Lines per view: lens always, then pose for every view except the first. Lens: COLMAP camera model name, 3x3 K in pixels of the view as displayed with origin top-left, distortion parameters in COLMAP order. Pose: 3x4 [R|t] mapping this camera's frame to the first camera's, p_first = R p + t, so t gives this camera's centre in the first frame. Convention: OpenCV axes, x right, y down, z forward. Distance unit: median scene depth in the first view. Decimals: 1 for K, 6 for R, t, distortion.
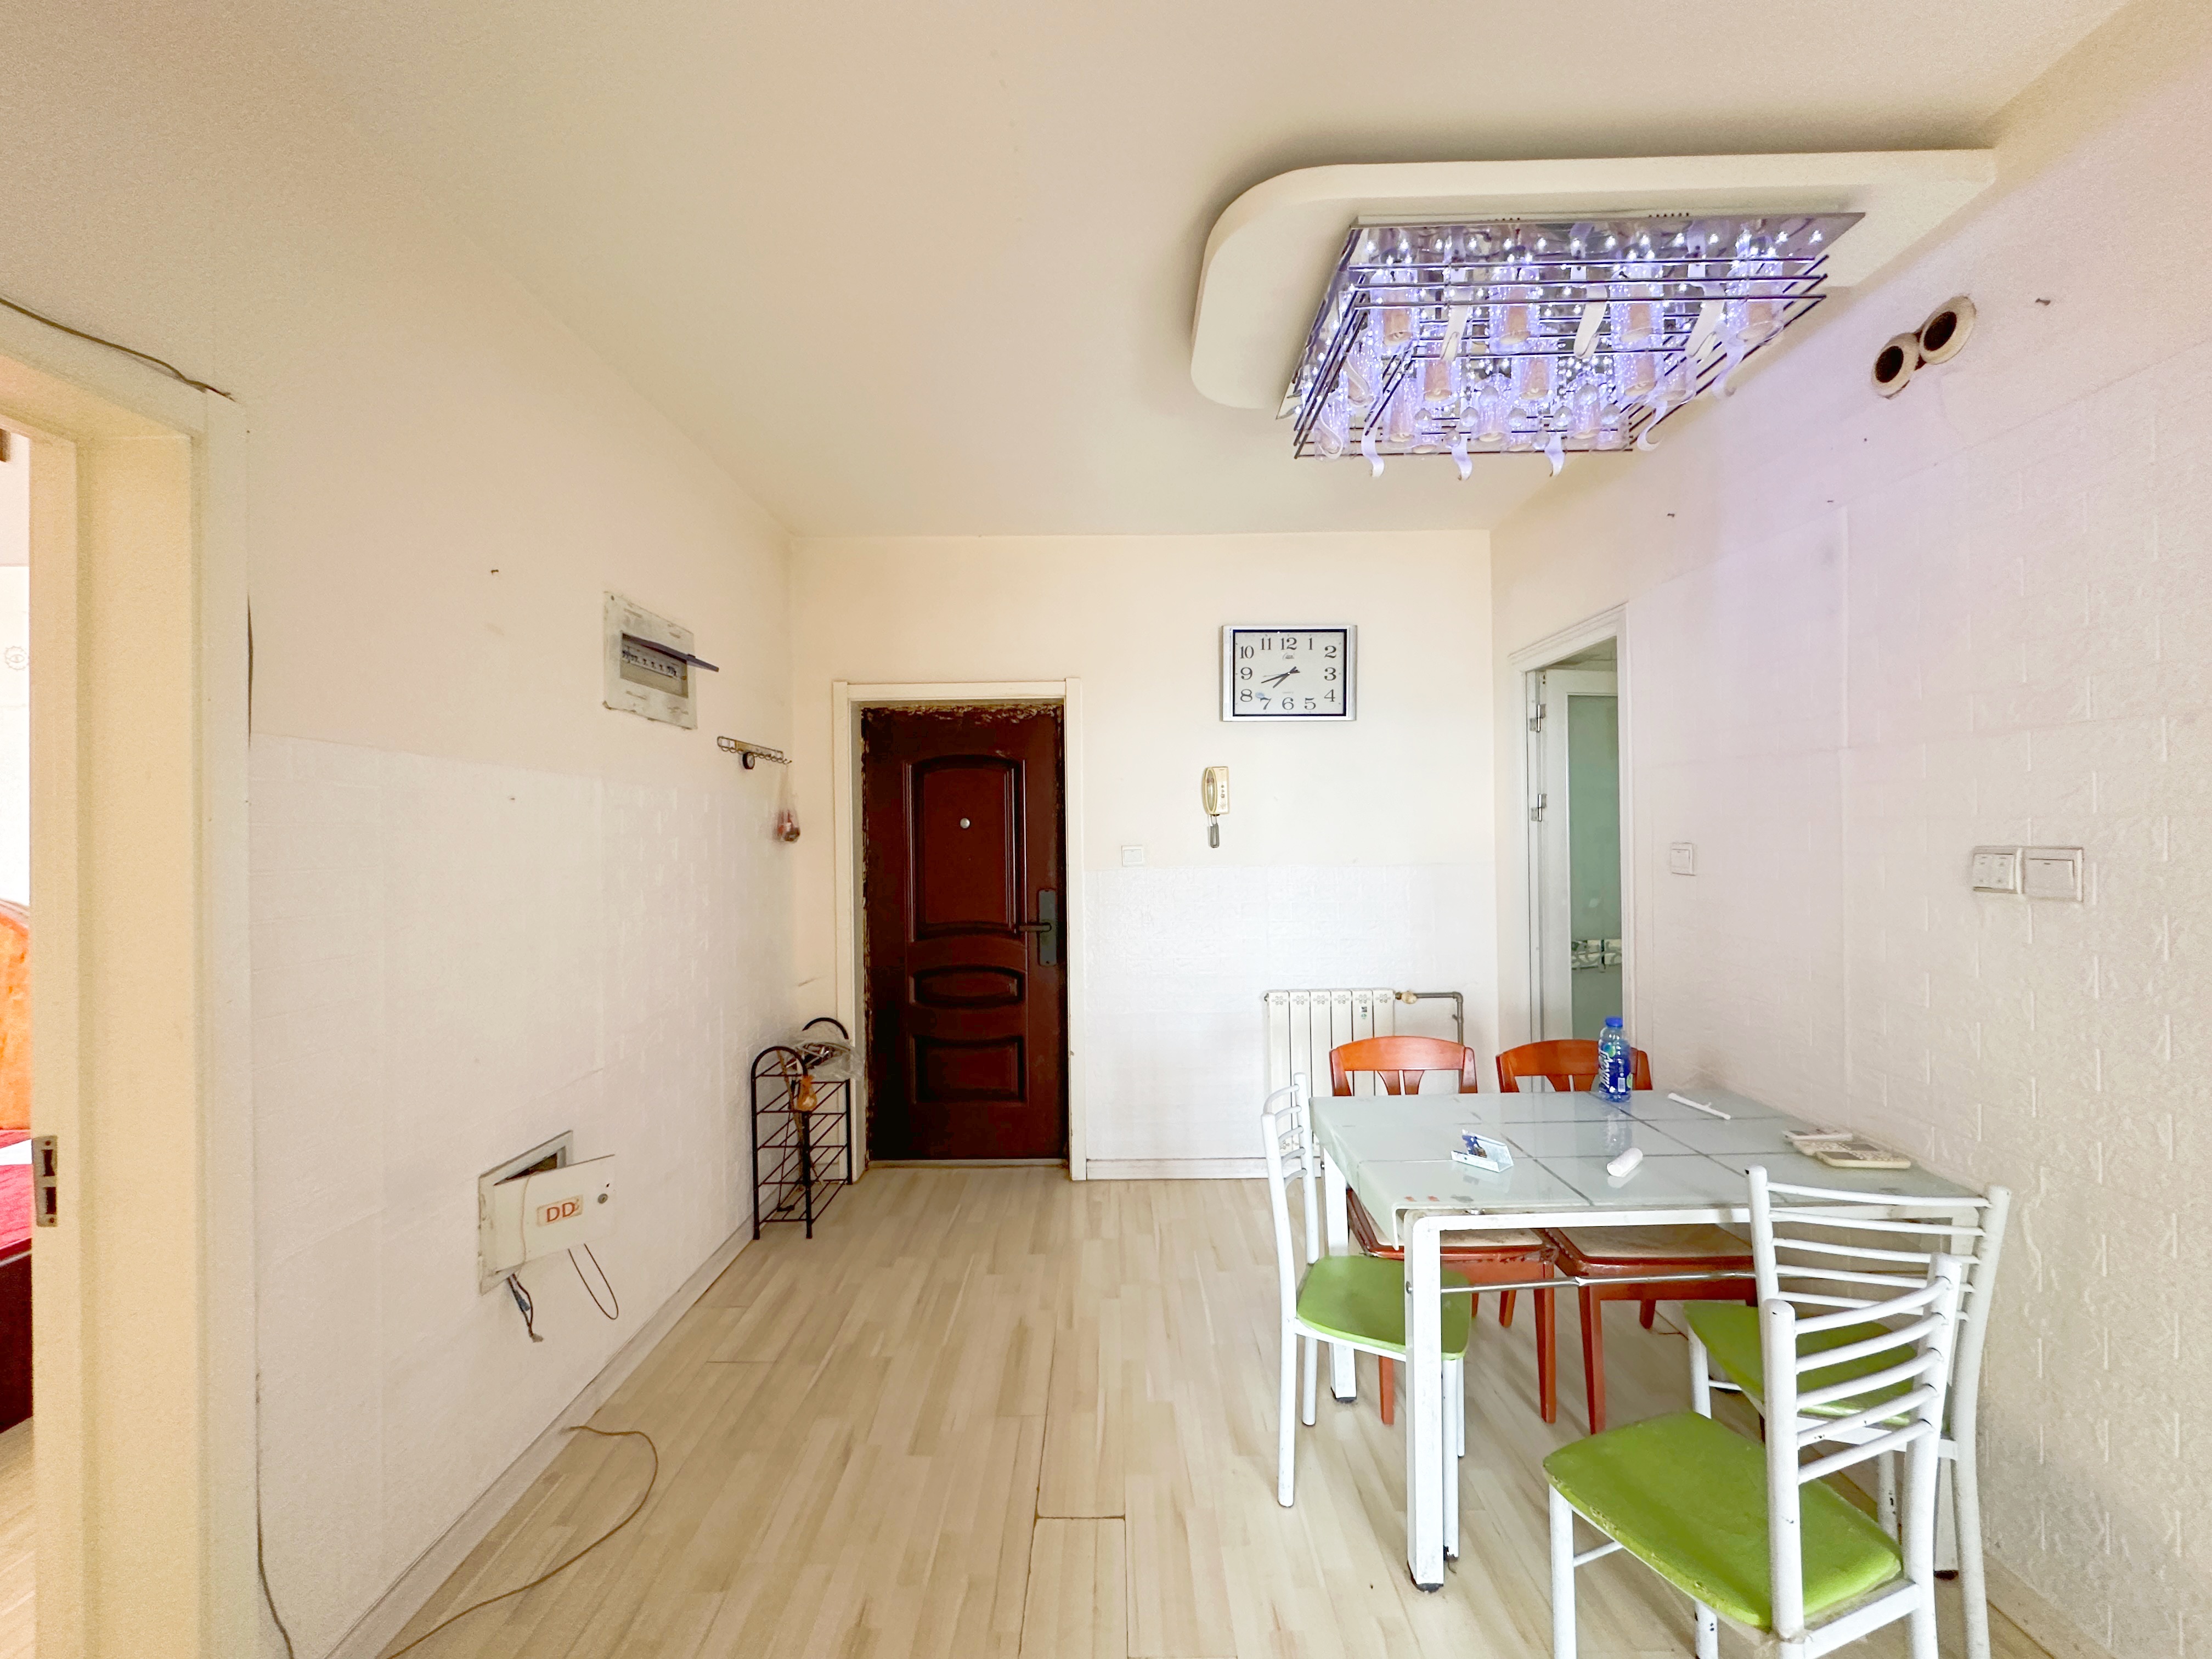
lens RADIAL K [[902.2, 0, 1116.6], [0, 902.2, 838.0], [0, 0, 1]] dist [-0.014724, -0.000211]
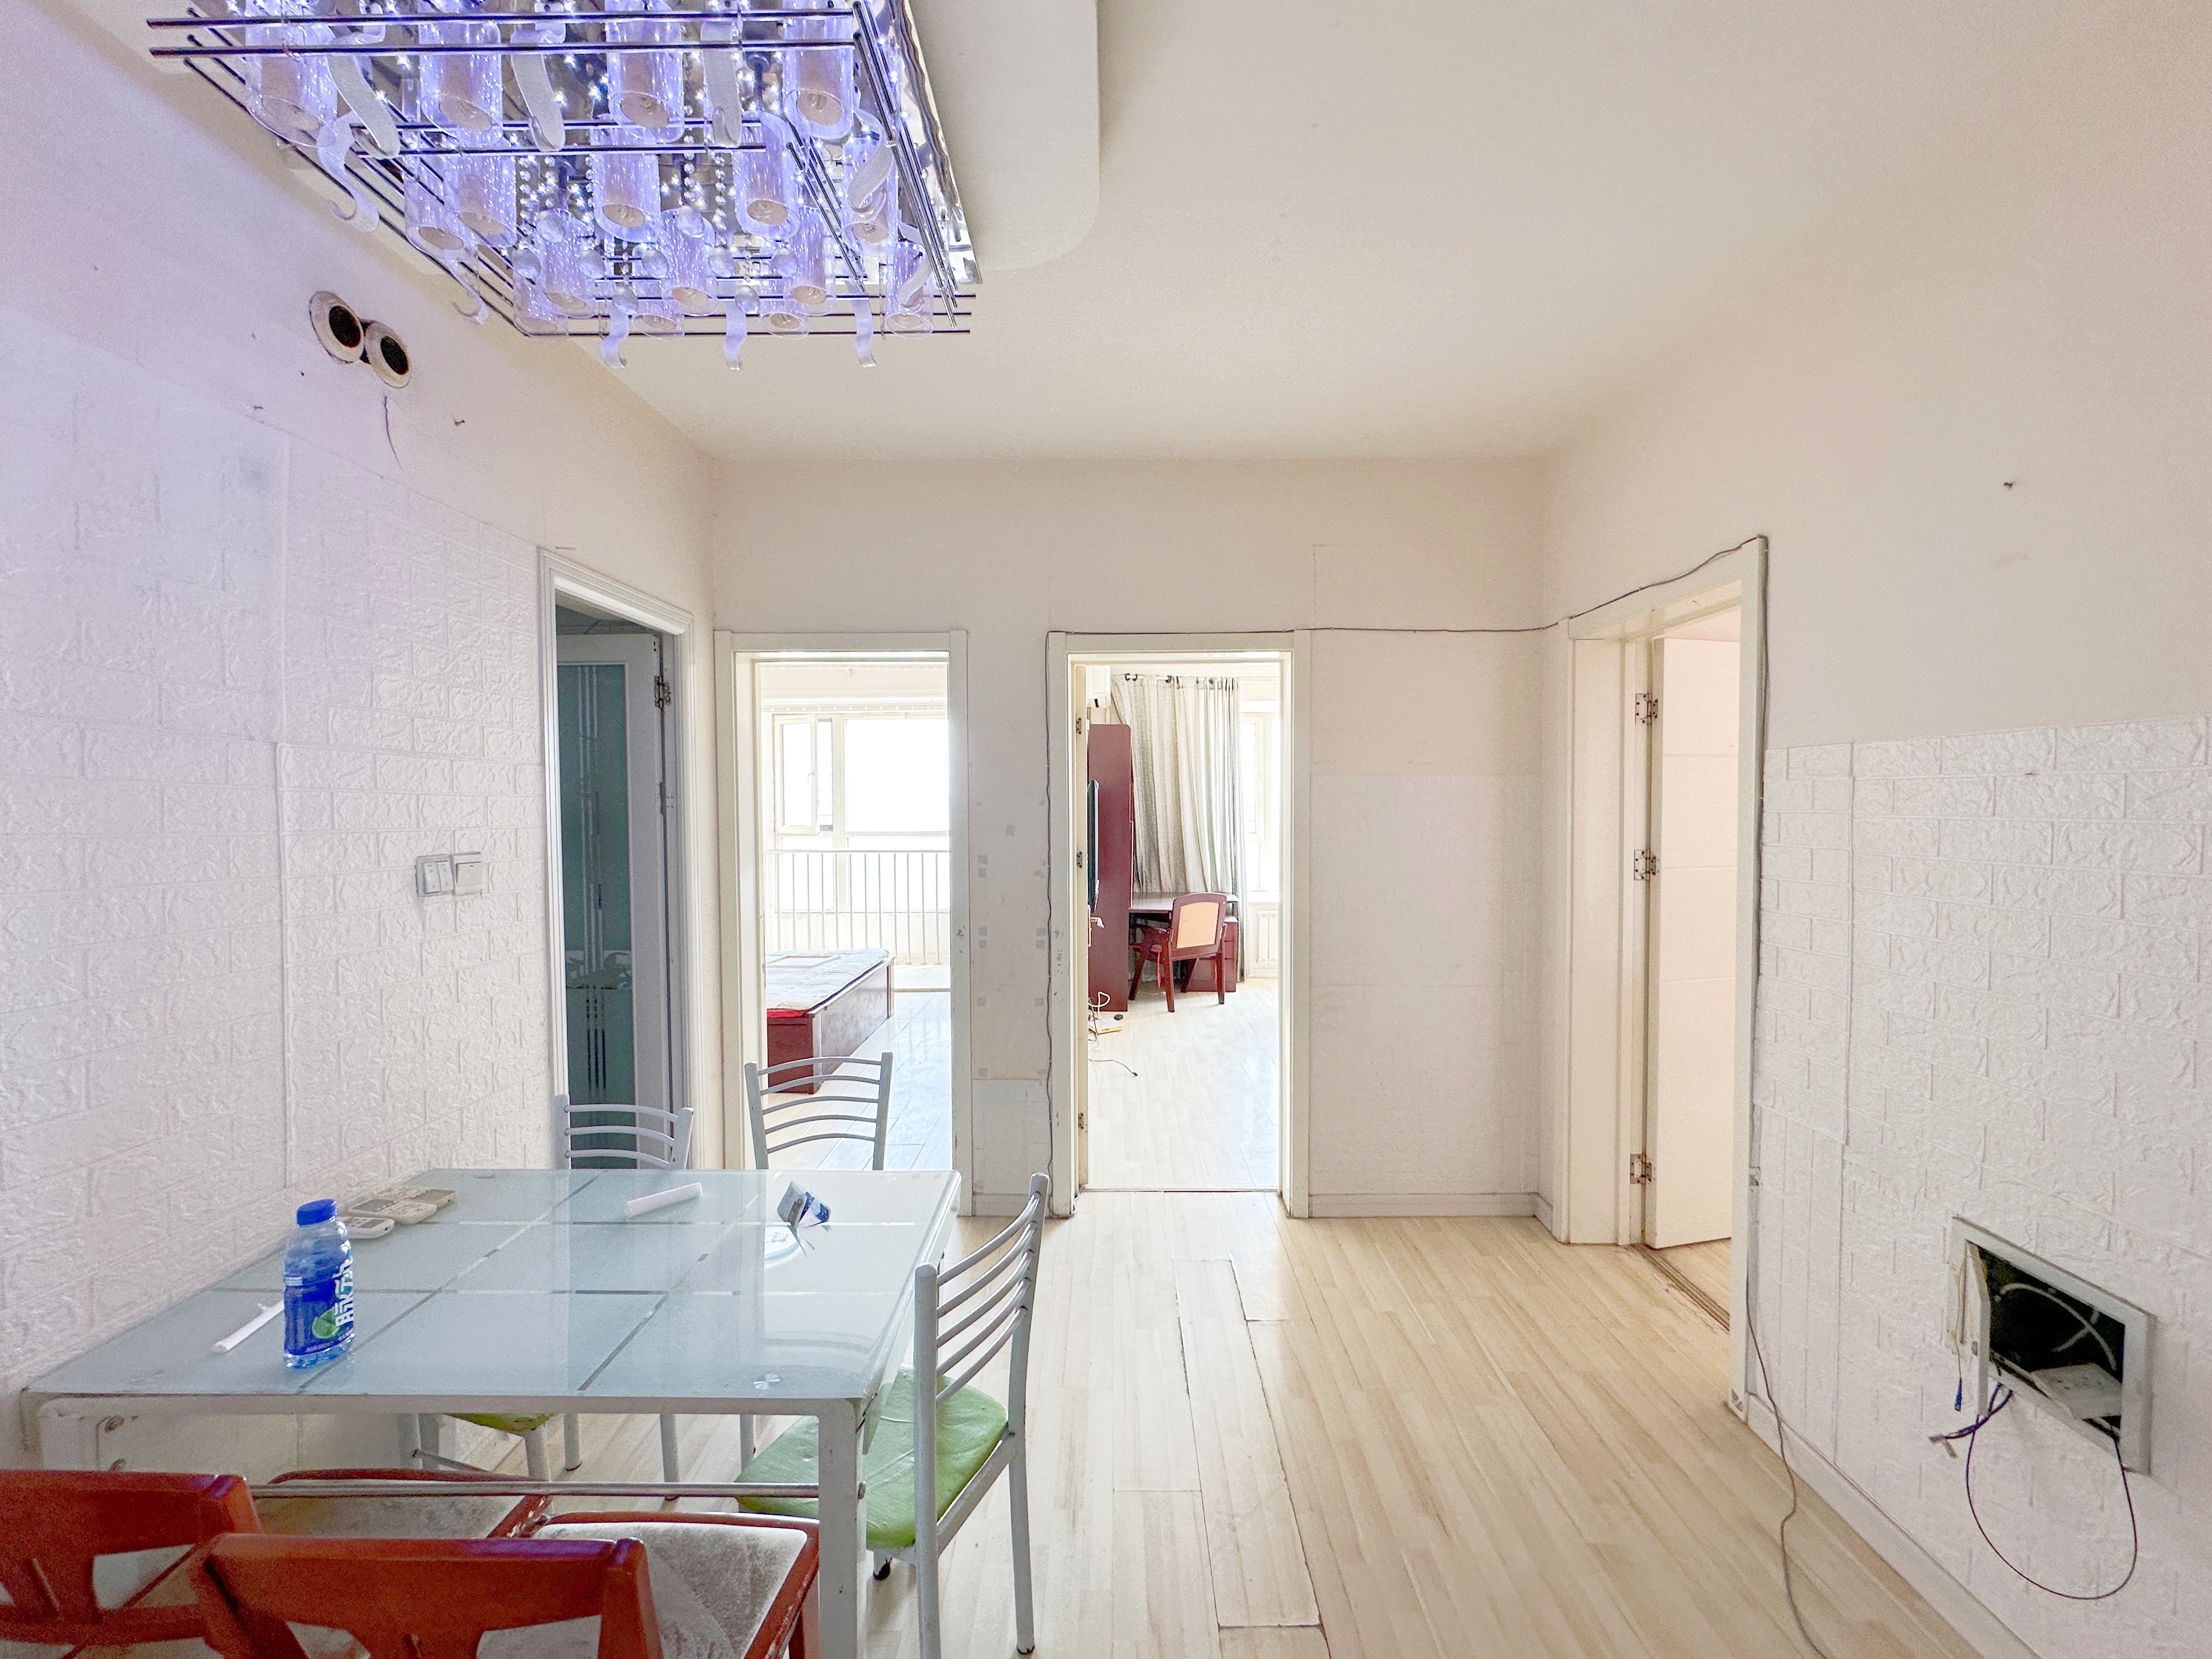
lens RADIAL K [[902.2, 0, 1104.6], [0, 902.2, 829.7], [0, 0, 1]] dist [-0.014724, -0.000211]
pose [[-0.999791, 0.017467, 0.010589, 0.108612], [0.017653, 0.999686, 0.017759, -0.027694], [-0.010276, 0.017942, -0.999786, 2.093637]]
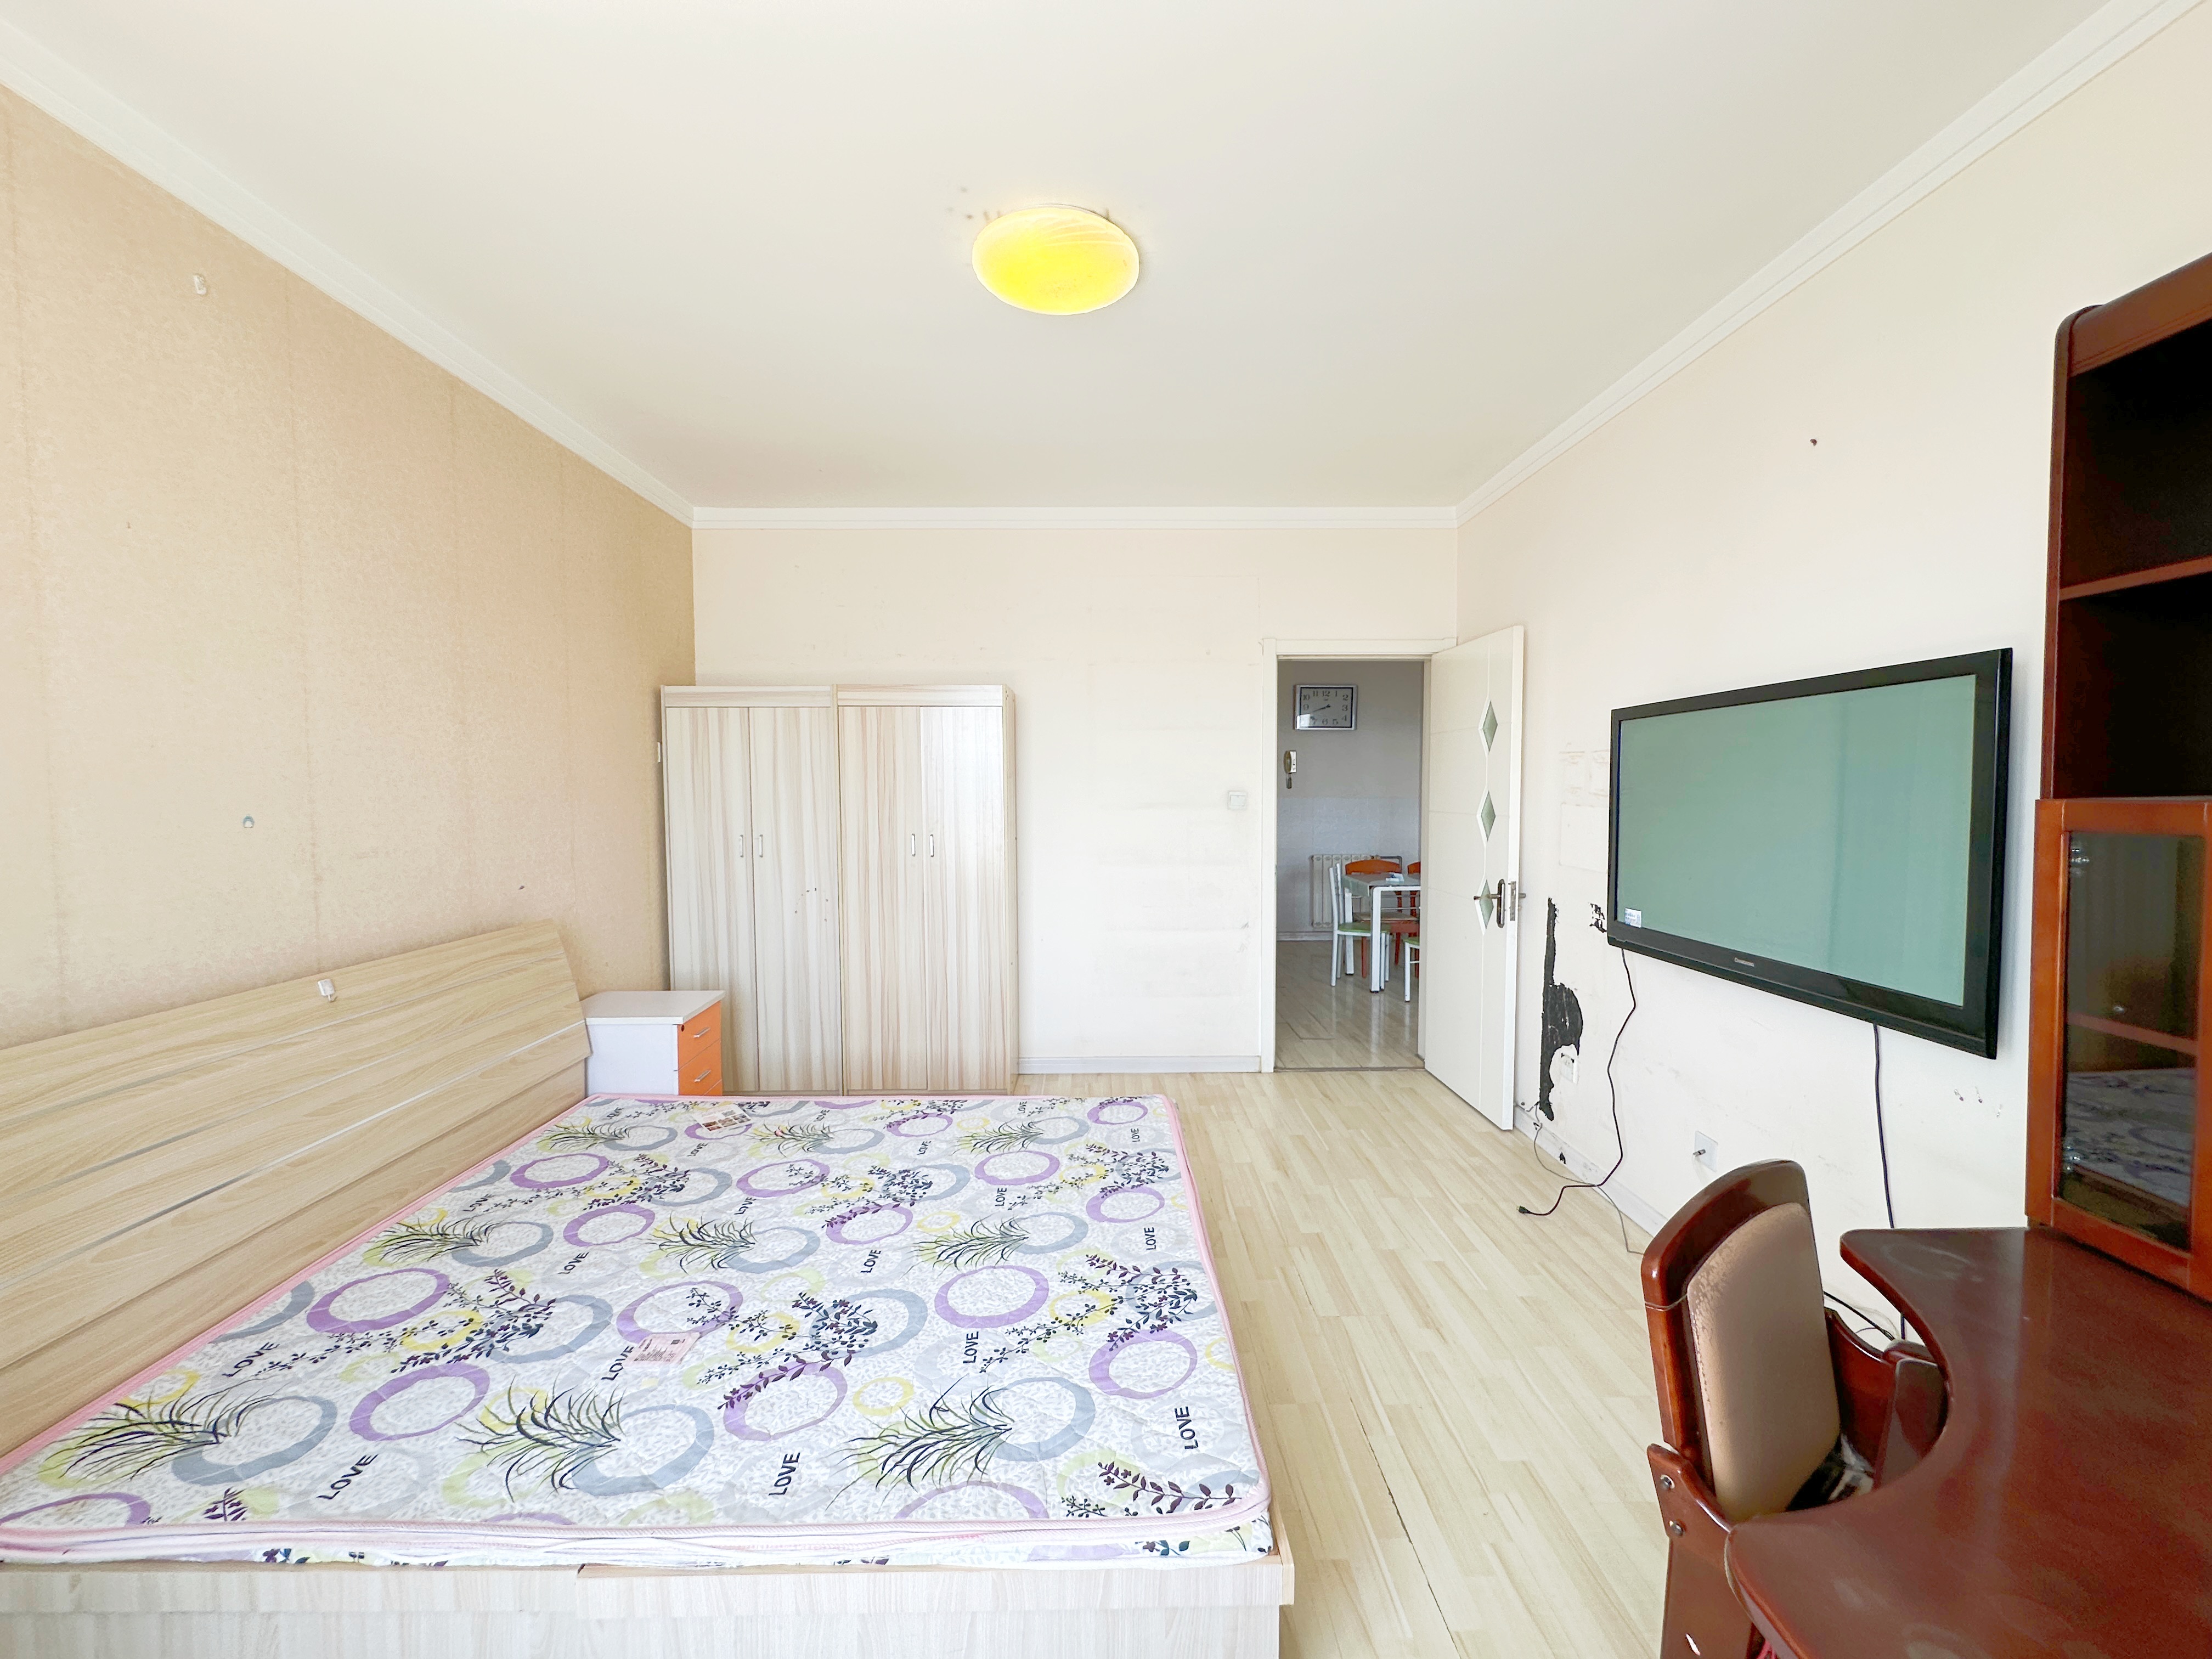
lens RADIAL K [[902.2, 0, 1105.1], [0, 902.2, 831.1], [0, 0, 1]] dist [-0.014724, -0.000211]
pose [[0.999945, 0.010021, 0.003166, -0.468912], [-0.010171, 0.998617, 0.051579, 0.007977], [-0.002644, -0.051608, 0.998664, -1.602556]]
